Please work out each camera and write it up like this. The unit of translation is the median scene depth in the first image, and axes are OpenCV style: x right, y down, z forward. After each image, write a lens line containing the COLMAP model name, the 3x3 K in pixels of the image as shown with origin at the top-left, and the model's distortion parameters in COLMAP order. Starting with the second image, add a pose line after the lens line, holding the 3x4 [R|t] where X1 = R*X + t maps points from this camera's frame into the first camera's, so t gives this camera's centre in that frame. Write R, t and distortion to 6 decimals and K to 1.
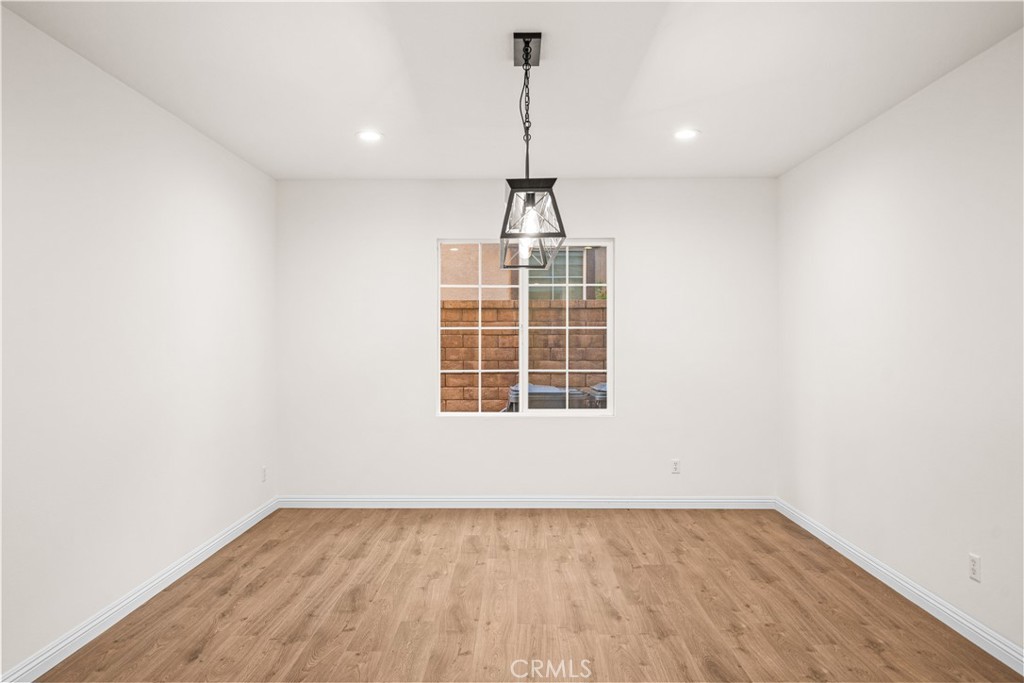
lens RADIAL K [[691.3, 0, 506.5], [0, 691.3, 326.6], [0, 0, 1]] dist [0.006415, 0.002852]
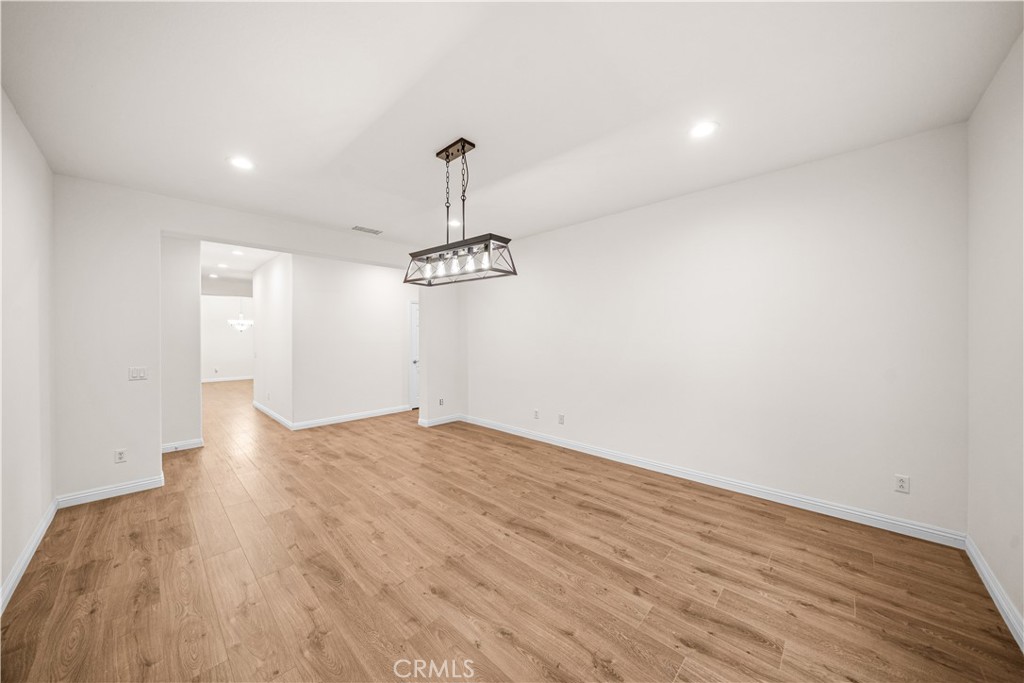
lens RADIAL K [[354.3, 0, 512.2], [0, 354.3, 329.6], [0, 0, 1]] dist [-0.000187, -0.000109]
pose [[-0.679811, -0.008821, -0.733335, 0.398778], [0.021020, 0.999283, -0.031506, 0.028056], [0.733086, -0.036832, -0.679138, 1.210451]]
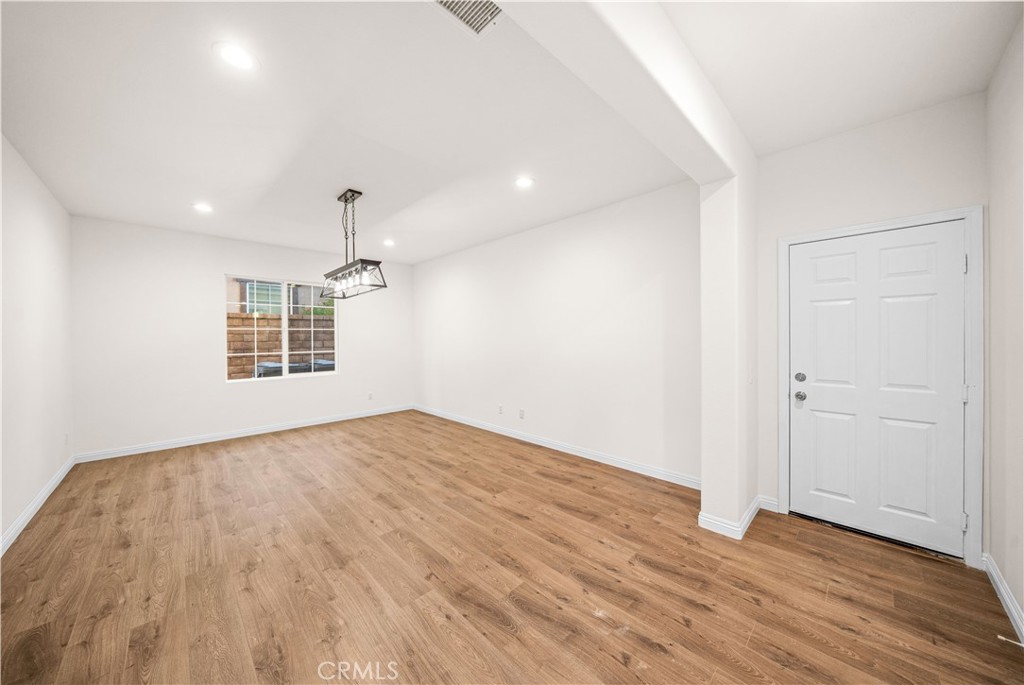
lens RADIAL K [[351.3, 0, 511.6], [0, 351.3, 334.3], [0, 0, 1]] dist [-0.005139, -0.000230]
pose [[0.704000, -0.000021, 0.710200, -0.286248], [-0.003969, 0.999984, 0.003964, 0.011516], [-0.710188, -0.005609, 0.703989, -0.080306]]
